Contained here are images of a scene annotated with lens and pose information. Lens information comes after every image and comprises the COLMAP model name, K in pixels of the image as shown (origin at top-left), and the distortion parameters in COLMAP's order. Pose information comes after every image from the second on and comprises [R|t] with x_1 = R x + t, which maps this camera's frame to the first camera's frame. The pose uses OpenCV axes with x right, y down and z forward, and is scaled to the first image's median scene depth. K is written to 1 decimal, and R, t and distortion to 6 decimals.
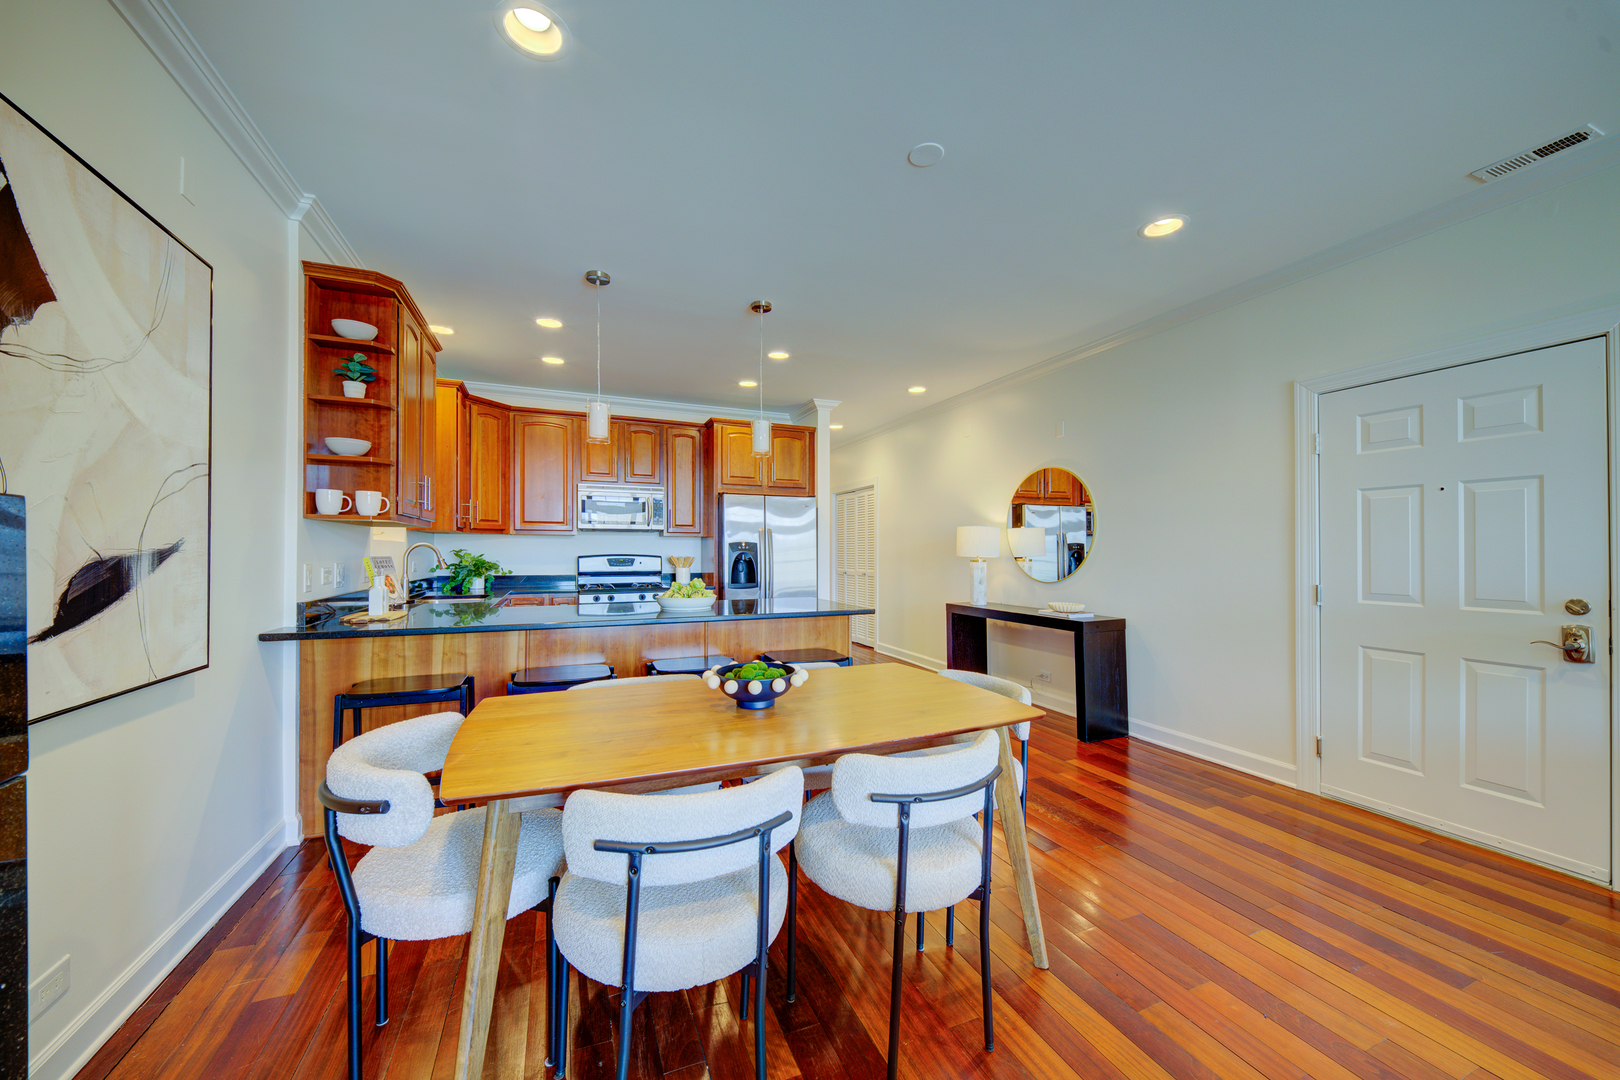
lens RADIAL K [[588.7, 0, 810.7], [0, 588.7, 547.7], [0, 0, 1]] dist [0.013087, -0.010436]
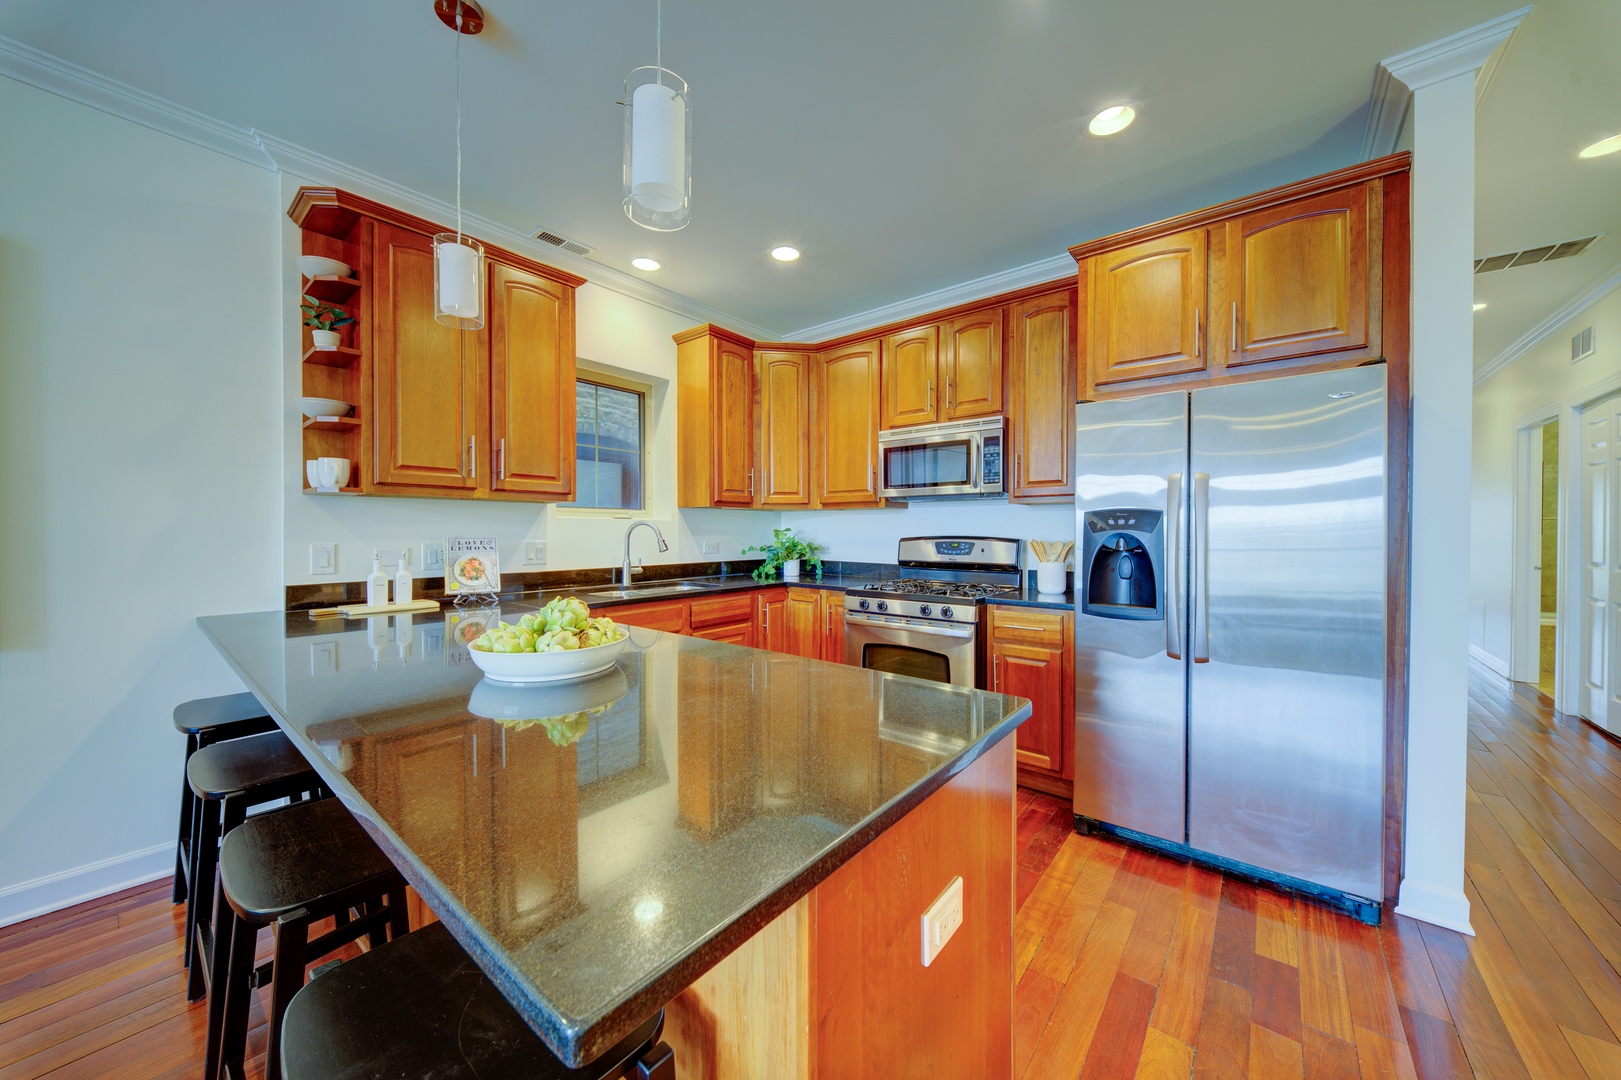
lens RADIAL K [[560.8, 0, 816.9], [0, 560.8, 541.1], [0, 0, 1]] dist [0.000541, -0.003559]
pose [[0.474274, 0.014083, -0.880265, 0.152934], [0.004945, 0.999814, 0.018660, 0.005502], [0.880363, -0.013202, 0.474116, 0.673355]]
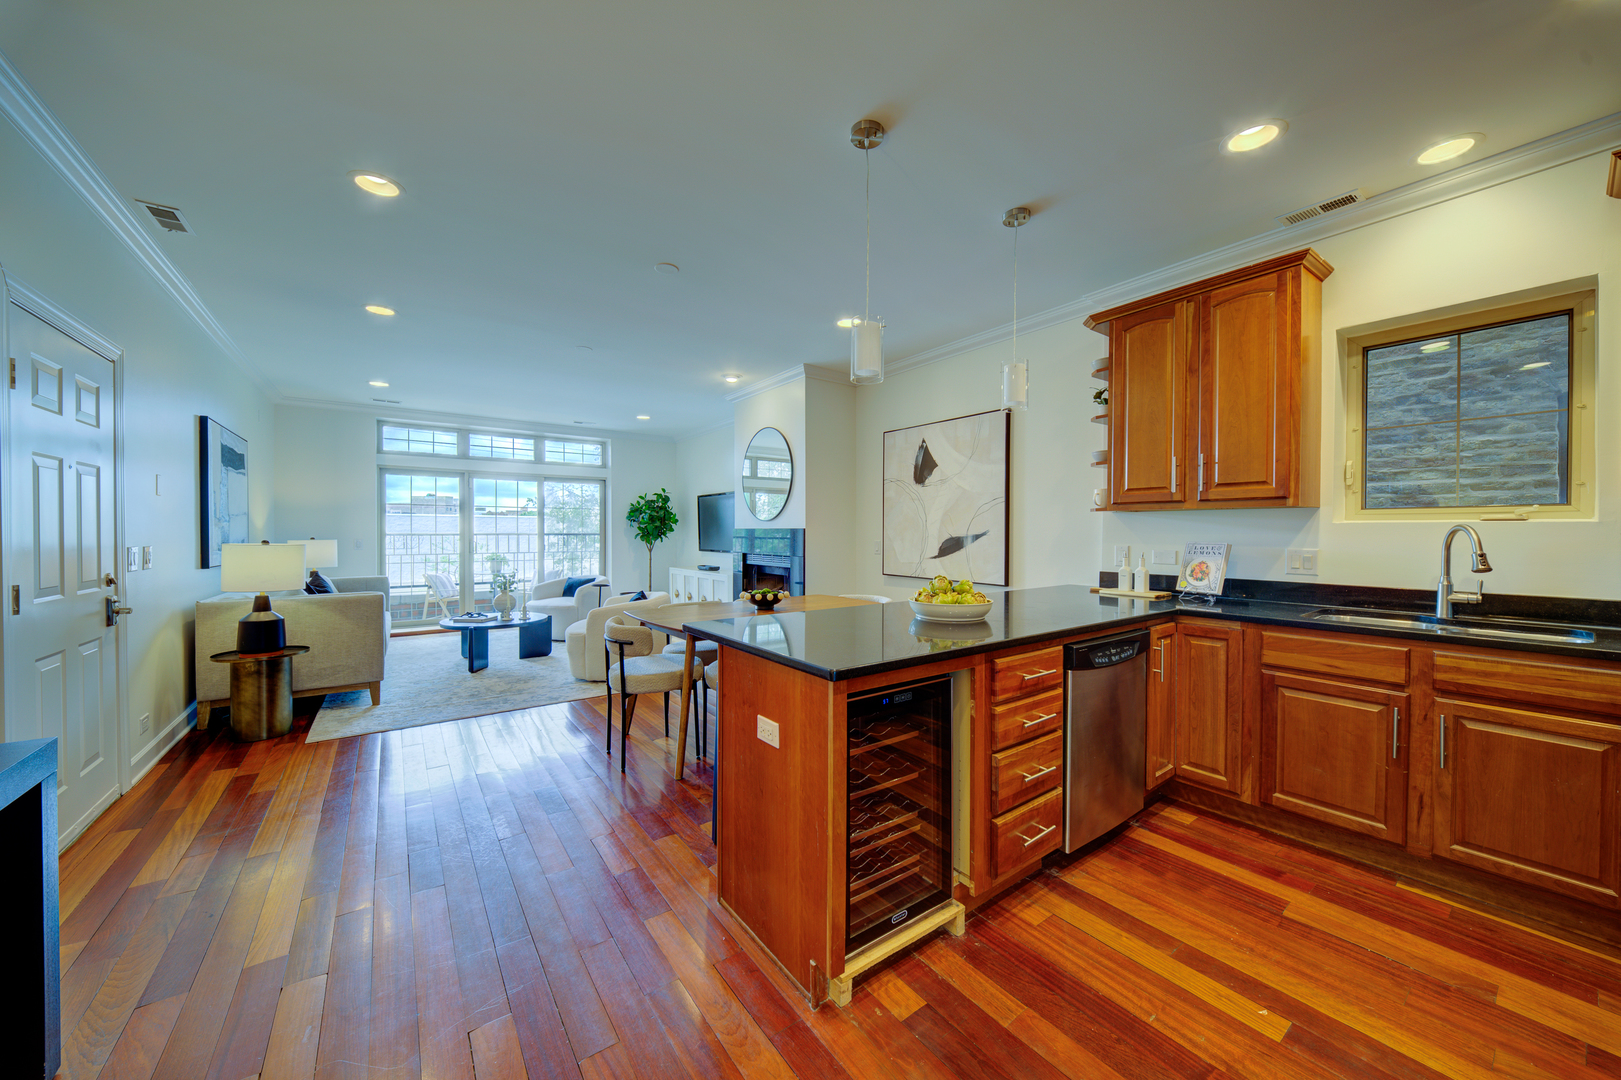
lens RADIAL K [[573.5, 0, 812.6], [0, 573.5, 536.3], [0, 0, 1]] dist [0.011571, -0.009526]
pose [[-0.973173, -0.005266, -0.230015, 0.077169], [-0.005266, 0.999986, -0.000614, 0.005694], [0.230015, 0.000614, -0.973187, 1.130765]]
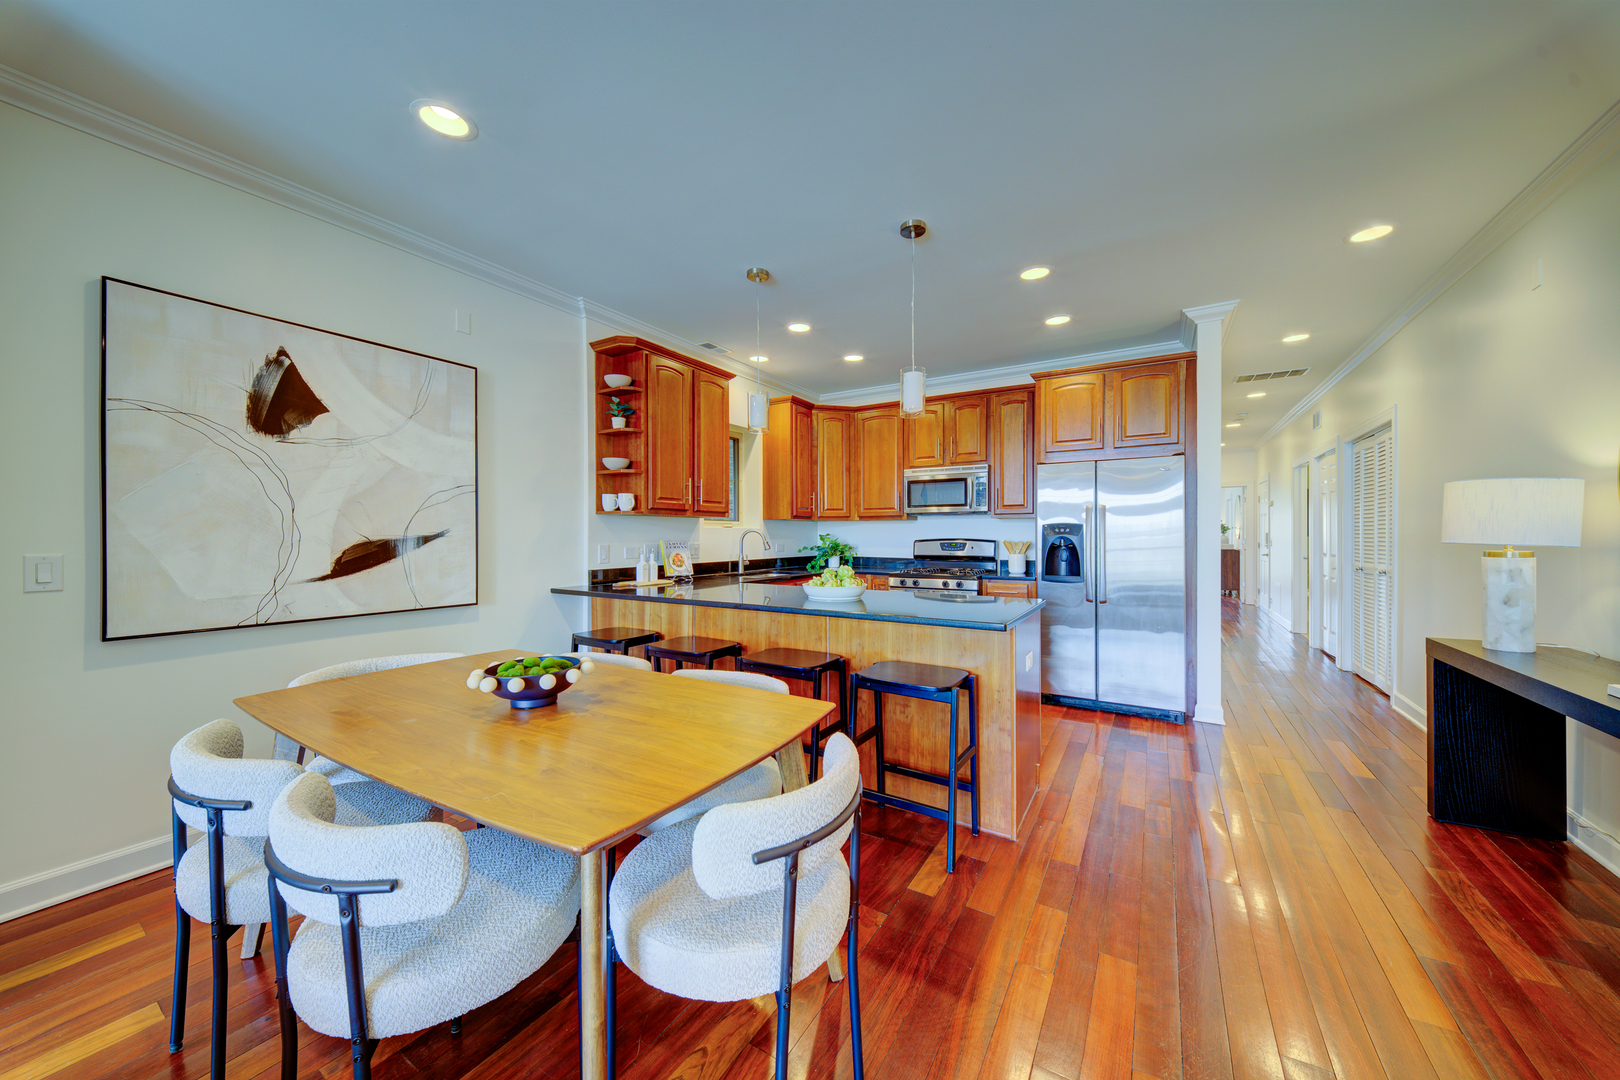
lens RADIAL K [[560.4, 0, 816.4], [0, 560.4, 541.1], [0, 0, 1]] dist [0.000541, -0.003559]
pose [[0.588426, 0.005555, -0.808532, 0.328837], [0.007750, 0.999892, 0.012510, 0.002468], [0.808514, -0.013627, 0.588319, 0.320624]]
